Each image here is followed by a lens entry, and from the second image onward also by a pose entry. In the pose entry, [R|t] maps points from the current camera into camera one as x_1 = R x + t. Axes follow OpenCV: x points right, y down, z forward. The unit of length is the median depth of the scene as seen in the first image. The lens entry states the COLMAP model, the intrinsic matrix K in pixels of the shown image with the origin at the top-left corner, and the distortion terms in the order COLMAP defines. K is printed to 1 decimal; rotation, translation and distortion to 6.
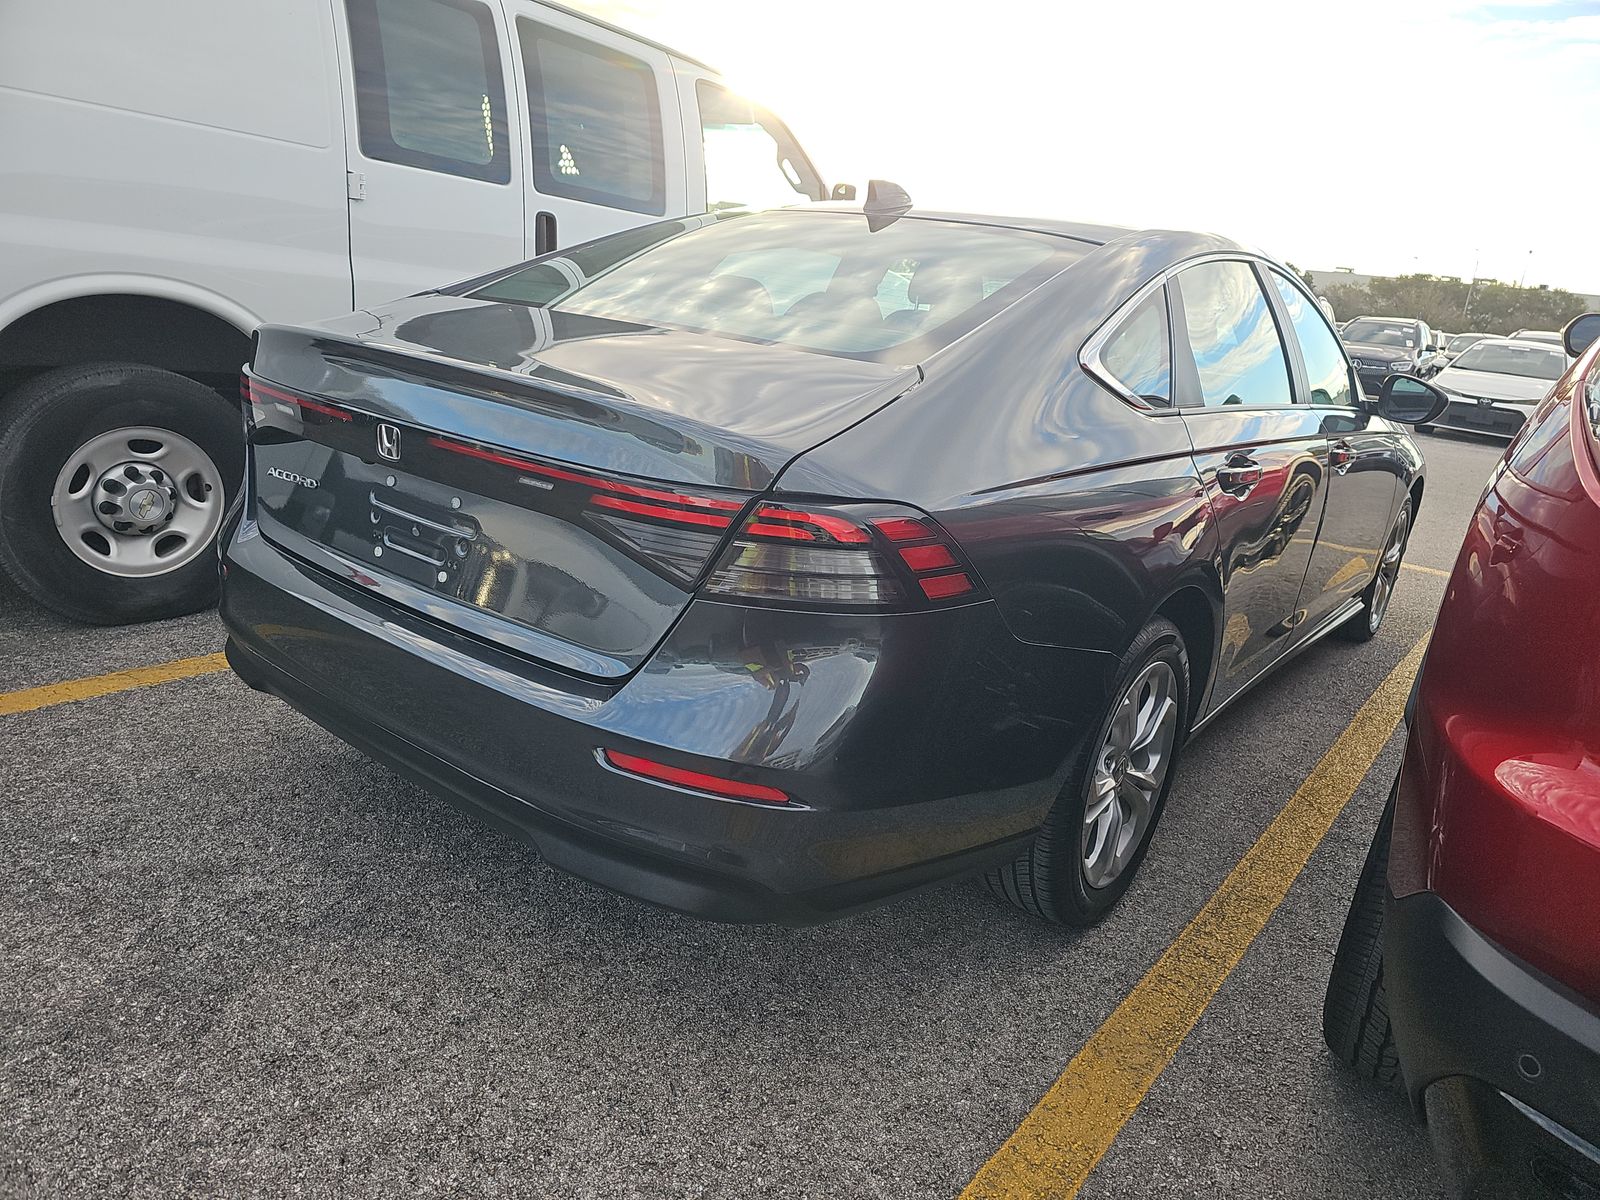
lens RADIAL K [[1069.0, 0, 800.2], [0, 1069.0, 602.3], [0, 0, 1]] dist [0.026629, -0.012418]
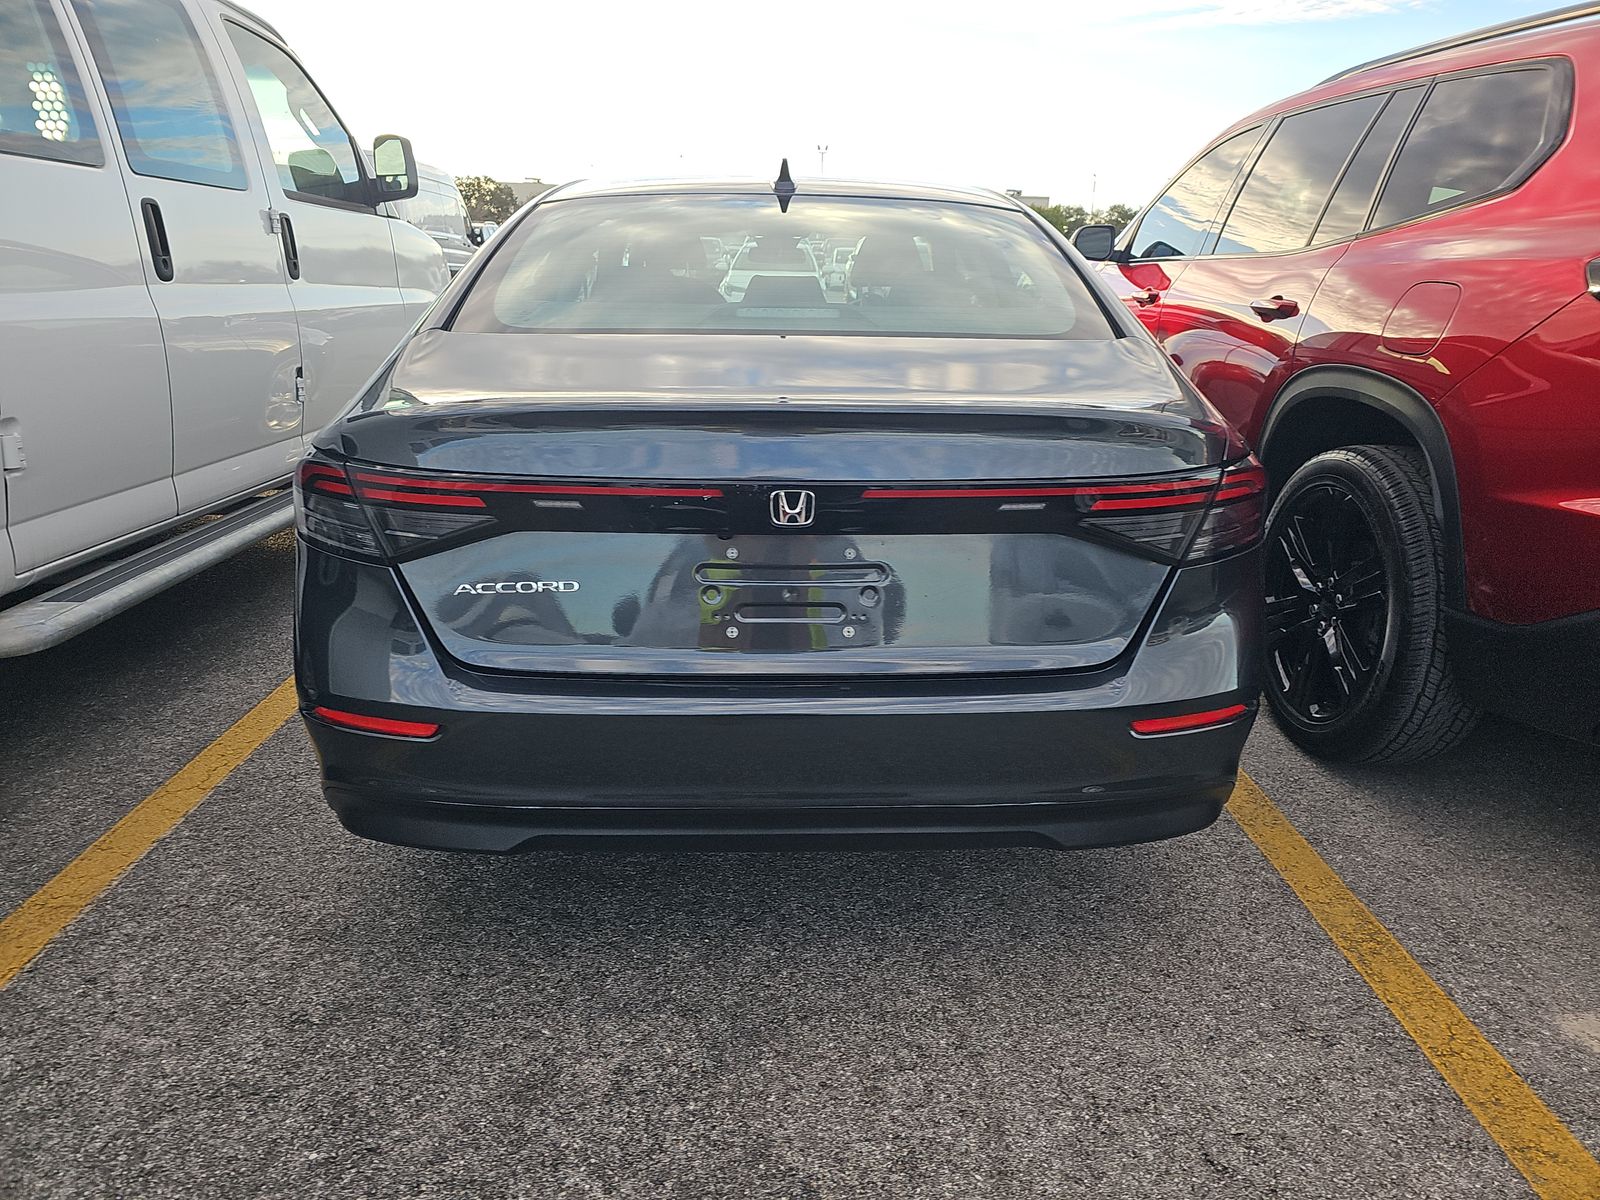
lens RADIAL K [[1069.0, 0, 811.3], [0, 1069.0, 598.0], [0, 0, 1]] dist [0.026629, -0.012418]
pose [[0.761704, -0.286192, 0.581292, -0.924573], [0.246838, 0.957680, 0.148054, -0.206651], [-0.599064, 0.030712, 0.800112, 0.267176]]
